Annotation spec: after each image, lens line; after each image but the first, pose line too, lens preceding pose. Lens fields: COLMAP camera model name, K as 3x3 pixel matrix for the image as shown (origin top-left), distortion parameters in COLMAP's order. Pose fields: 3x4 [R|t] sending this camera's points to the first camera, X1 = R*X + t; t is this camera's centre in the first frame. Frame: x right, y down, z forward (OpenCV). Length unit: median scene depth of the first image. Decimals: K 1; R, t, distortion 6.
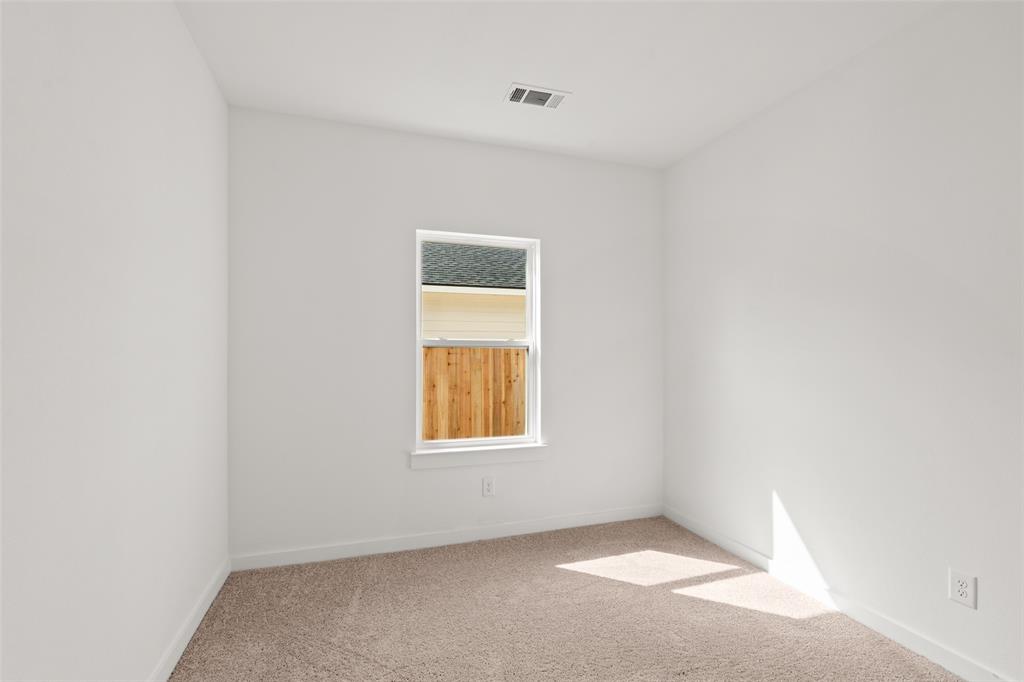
lens RADIAL K [[467.4, 0, 512.0], [0, 467.4, 341.0], [0, 0, 1]] dist [-0.011519, 0.000049]
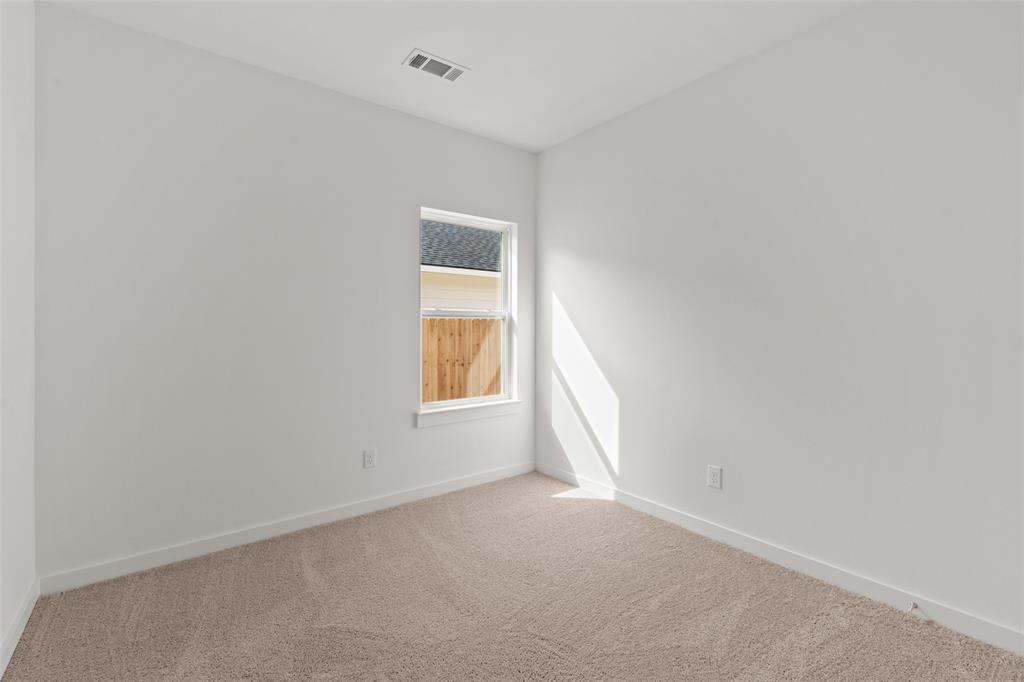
lens RADIAL K [[474.7, 0, 512.2], [0, 474.7, 326.0], [0, 0, 1]] dist [0.027112, -0.000113]
pose [[0.940683, 0.005642, 0.339240, -0.332500], [-0.016818, 0.999408, 0.030014, -0.001101], [-0.338870, -0.033939, 0.940221, -0.099413]]
